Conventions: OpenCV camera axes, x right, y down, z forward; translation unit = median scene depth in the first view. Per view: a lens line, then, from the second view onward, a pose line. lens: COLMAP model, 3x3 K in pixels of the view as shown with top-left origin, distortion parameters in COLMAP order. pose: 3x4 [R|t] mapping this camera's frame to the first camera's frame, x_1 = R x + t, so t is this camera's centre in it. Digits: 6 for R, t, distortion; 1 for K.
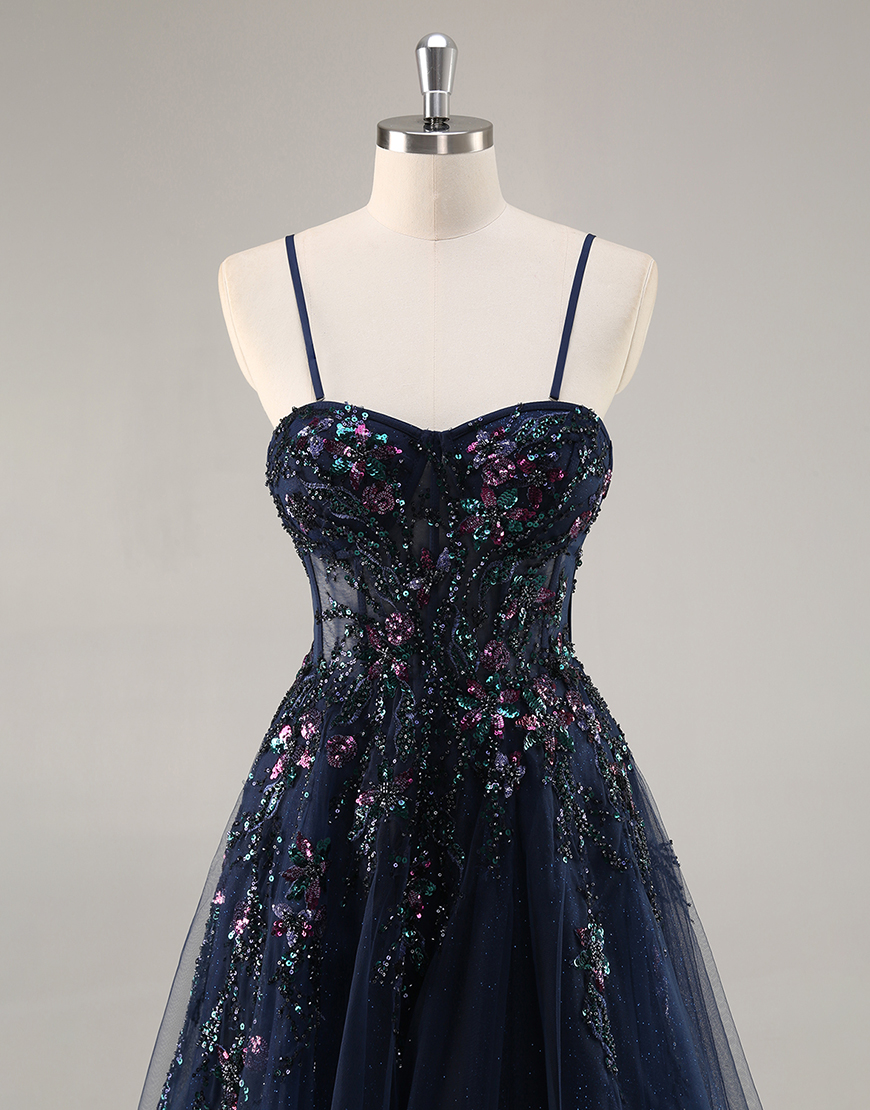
lens RADIAL K [[1905.4, 0, 439.1], [0, 1905.4, 559.0], [0, 0, 1]] dist [-0.013145, 0.000000]
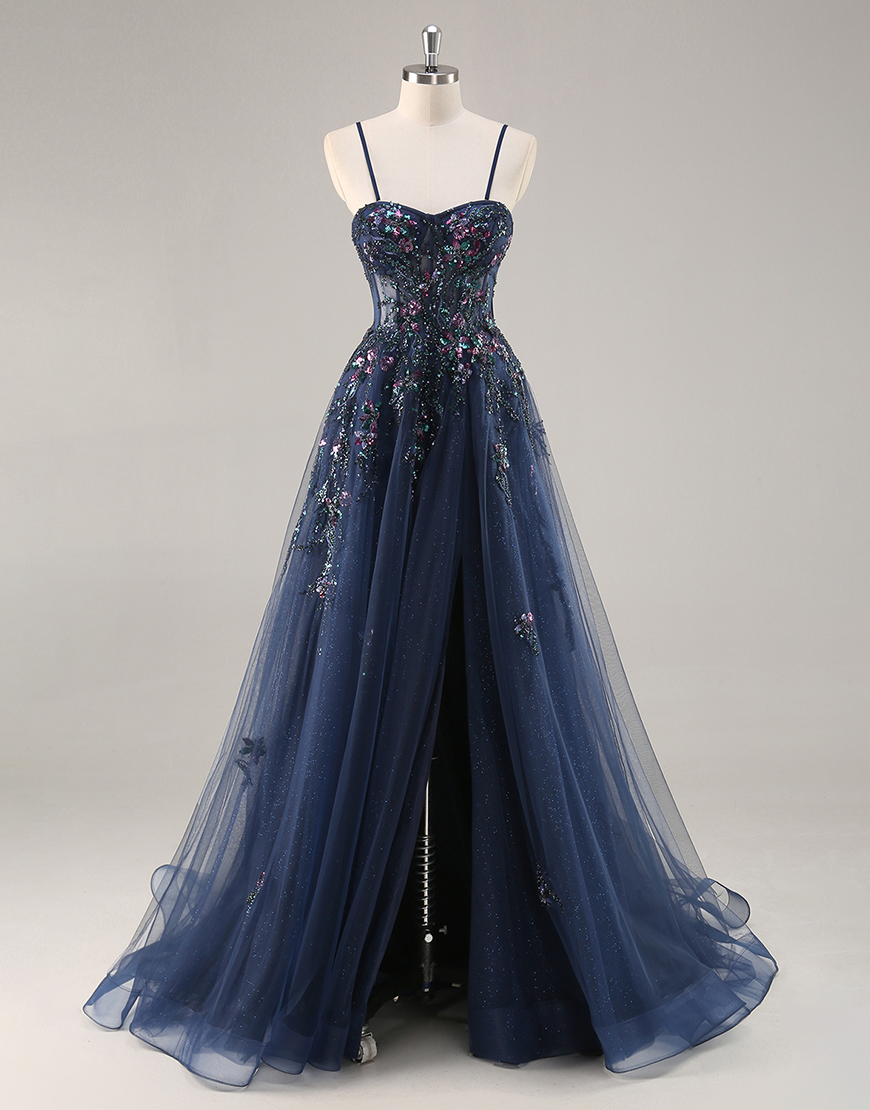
lens RADIAL K [[2549.1, 0, 437.5], [0, 2549.1, 550.1], [0, 0, 1]] dist [0.169926, 0.000000]
pose [[0.998995, 0.012106, 0.043153, -0.116003], [-0.011958, 0.999922, -0.003682, 0.323147], [-0.043195, 0.003162, 0.999062, -1.896122]]
